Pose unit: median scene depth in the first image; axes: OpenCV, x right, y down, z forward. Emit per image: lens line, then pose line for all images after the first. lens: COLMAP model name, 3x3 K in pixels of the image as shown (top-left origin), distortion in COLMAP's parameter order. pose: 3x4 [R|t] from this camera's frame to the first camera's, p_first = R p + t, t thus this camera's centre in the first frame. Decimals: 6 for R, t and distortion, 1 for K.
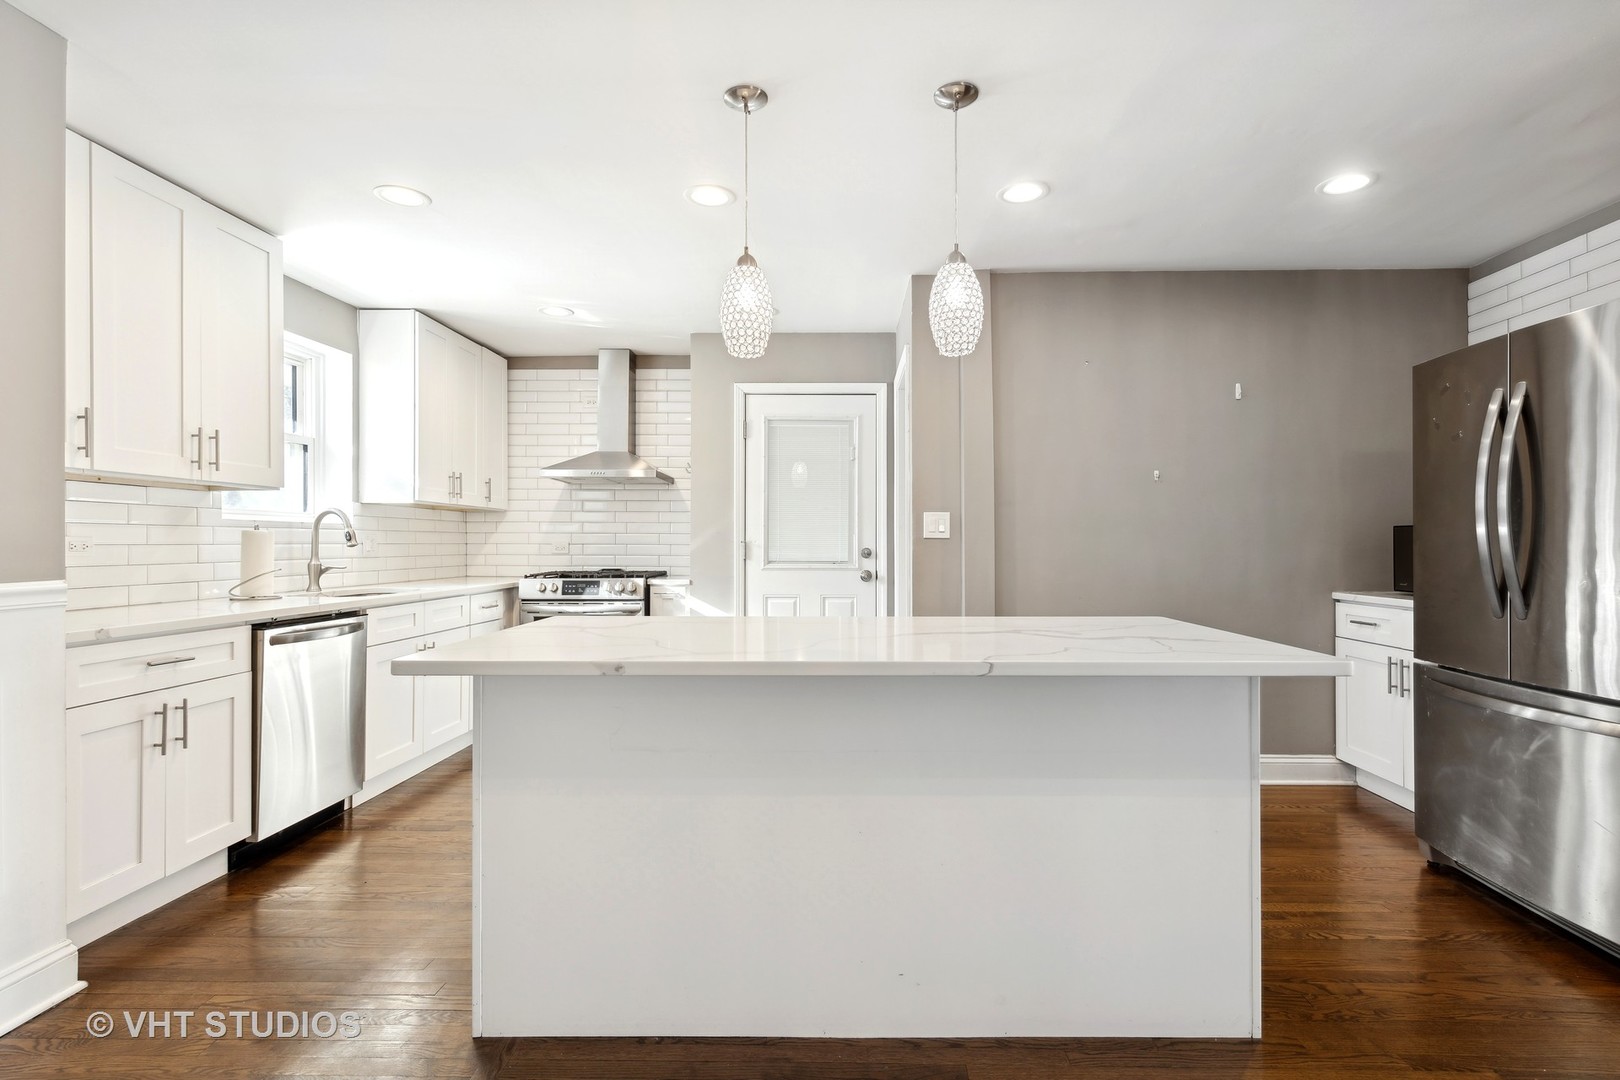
lens RADIAL K [[781.5, 0, 814.4], [0, 781.5, 542.1], [0, 0, 1]] dist [-0.004500, -0.000766]
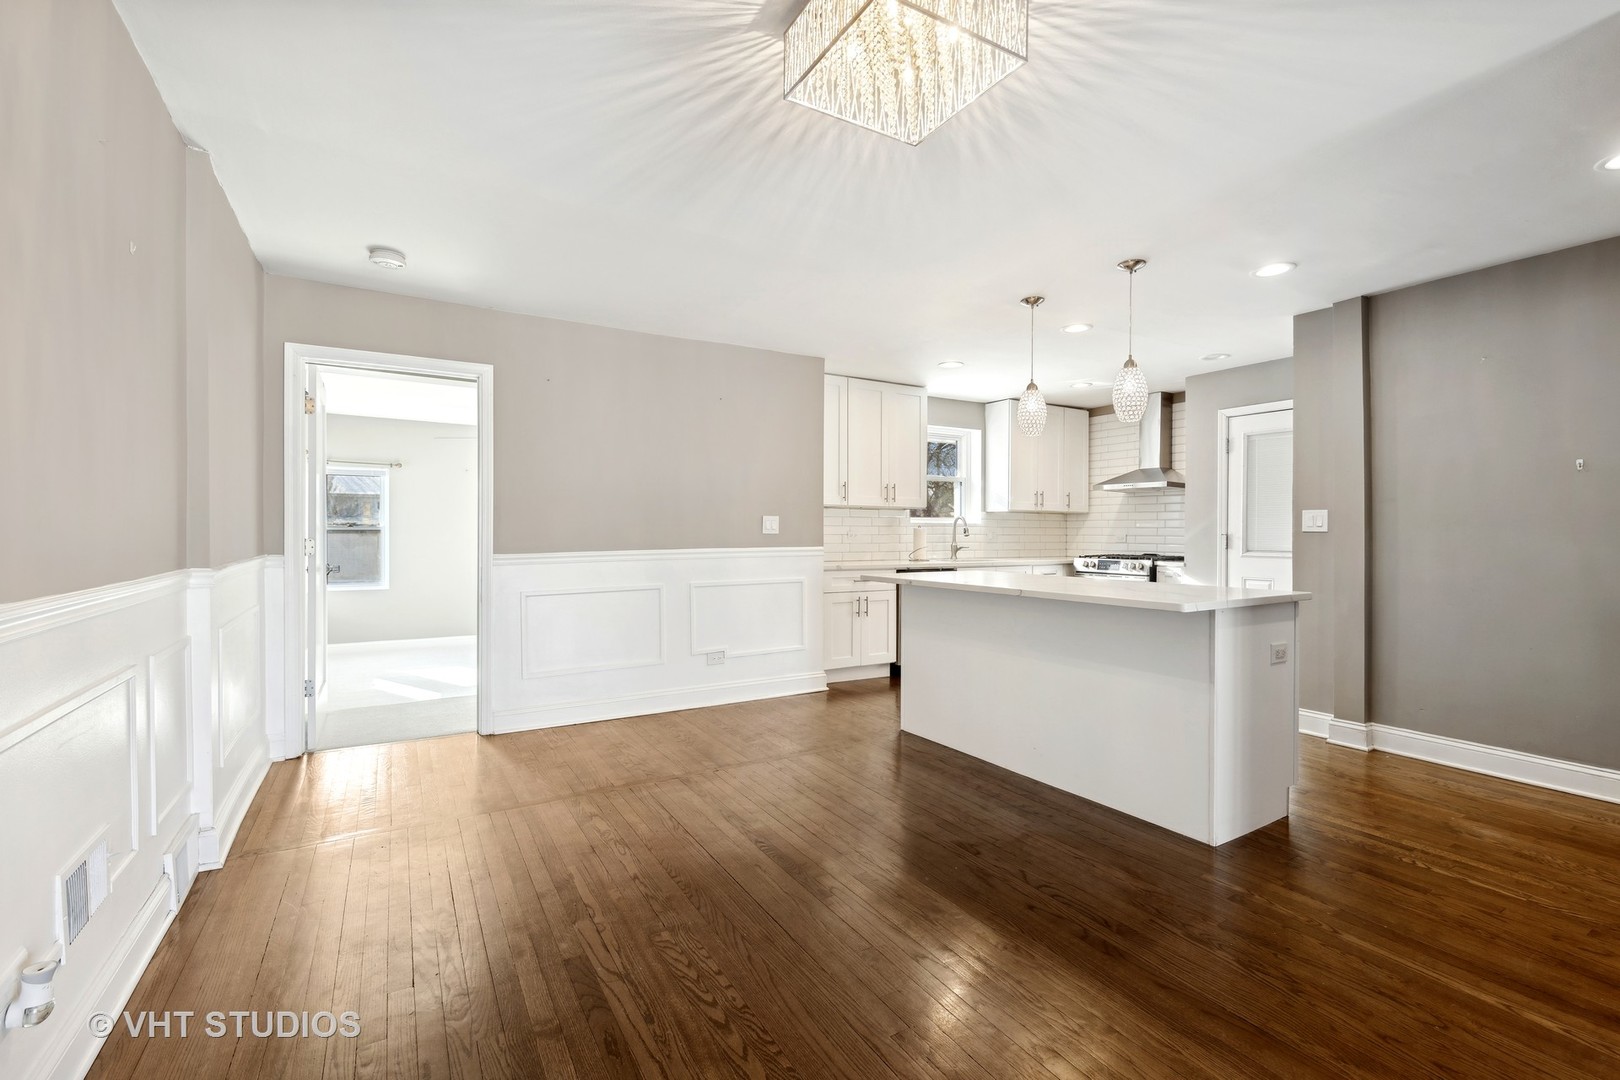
lens RADIAL K [[726.0, 0, 812.3], [0, 726.0, 538.2], [0, 0, 1]] dist [0.002025, 0.000264]
pose [[0.522843, 0.006988, -0.852400, 0.578489], [-0.002293, 0.999974, 0.006792, -0.000351], [0.852426, -0.001596, 0.522845, -0.194725]]
